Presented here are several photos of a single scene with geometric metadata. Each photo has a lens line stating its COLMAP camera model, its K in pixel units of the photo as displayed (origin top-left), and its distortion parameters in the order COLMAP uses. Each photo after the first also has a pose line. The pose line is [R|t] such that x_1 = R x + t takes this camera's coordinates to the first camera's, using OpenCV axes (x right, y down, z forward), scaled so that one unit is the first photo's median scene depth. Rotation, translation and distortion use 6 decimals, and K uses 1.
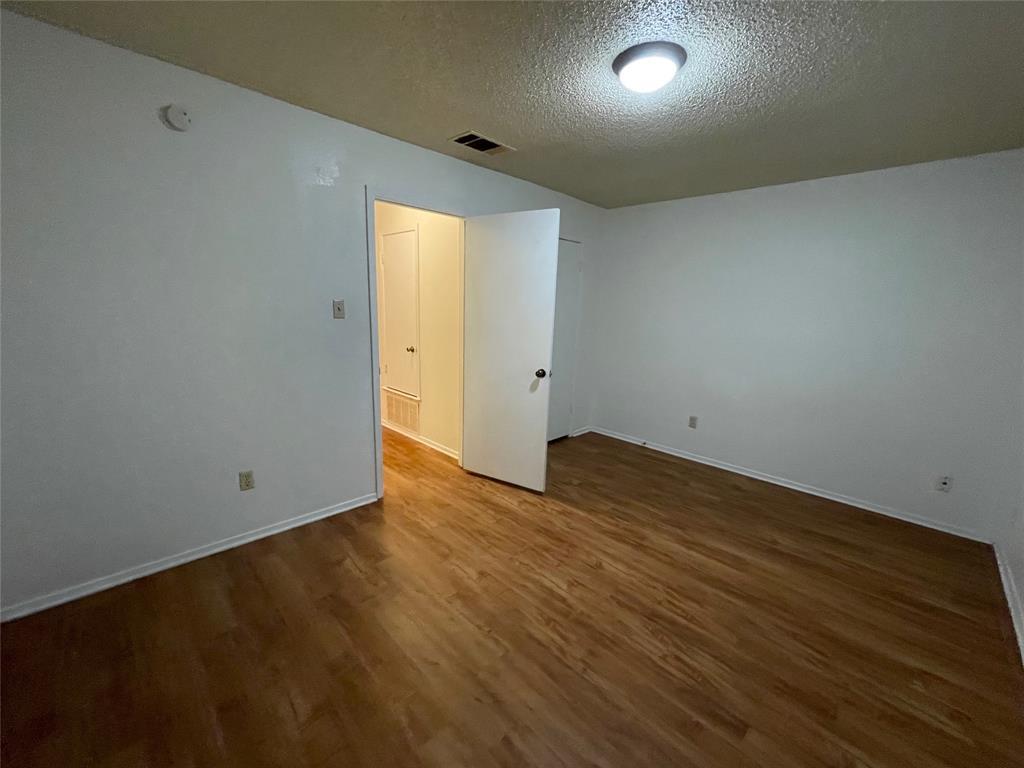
lens RADIAL K [[414.6, 0, 509.2], [0, 414.6, 383.7], [0, 0, 1]] dist [0.001607, 0.000921]
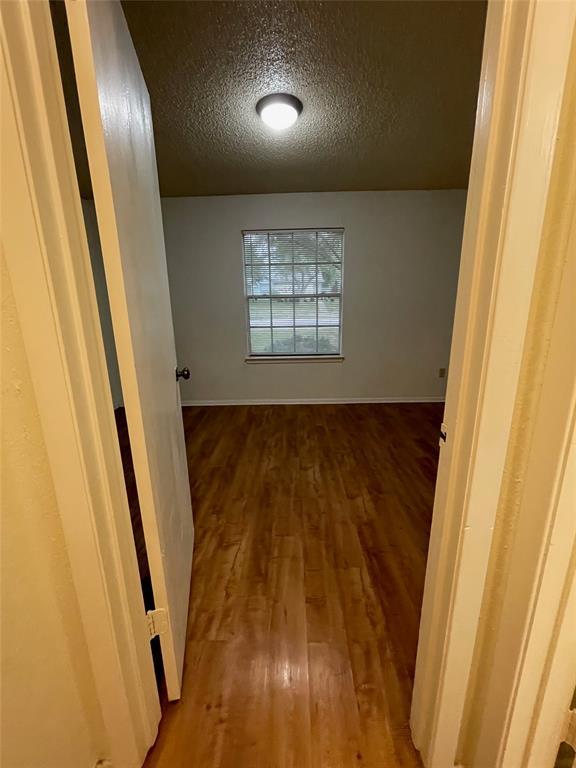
lens RADIAL K [[311.0, 0, 286.0], [0, 311.0, 380.7], [0, 0, 1]] dist [0.001607, 0.000921]
pose [[-0.696794, -0.184827, 0.693049, -0.478411], [0.139126, 0.913053, 0.383377, -0.226443], [-0.703649, 0.363556, -0.610496, 1.496364]]
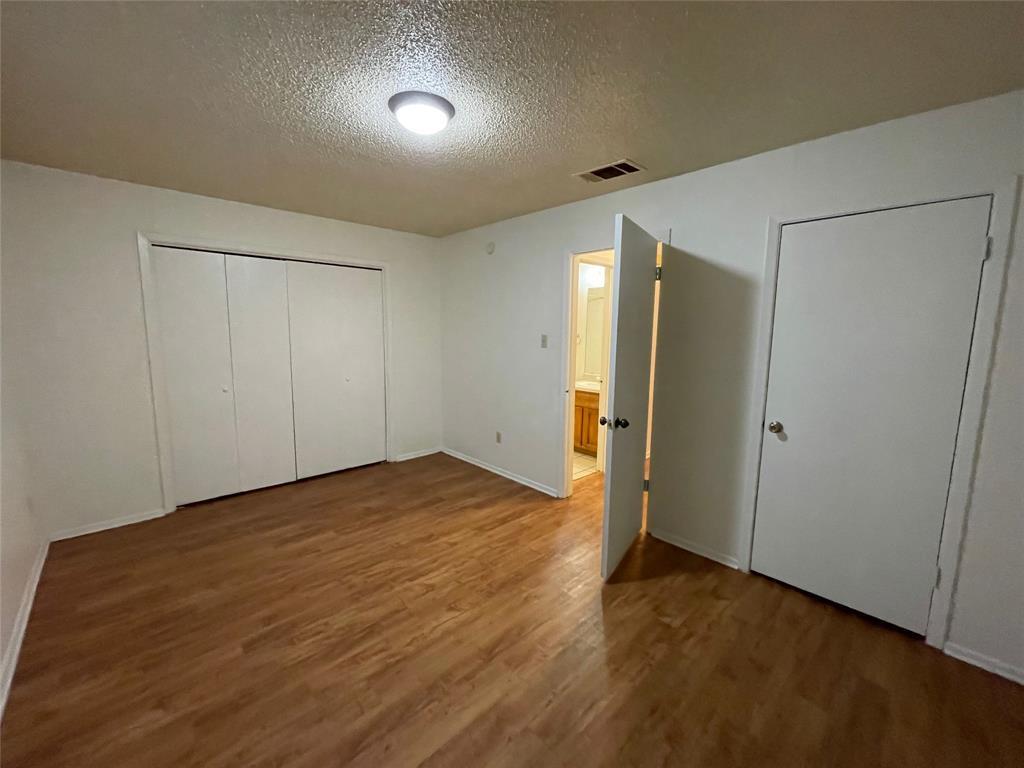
lens RADIAL K [[414.6, 0, 510.7], [0, 414.6, 382.2], [0, 0, 1]] dist [0.001607, 0.000921]
pose [[-0.018500, 0.099403, -0.994875, 1.087399], [-0.206845, 0.973138, 0.101077, -0.178634], [0.978199, 0.207655, 0.002558, 1.011958]]
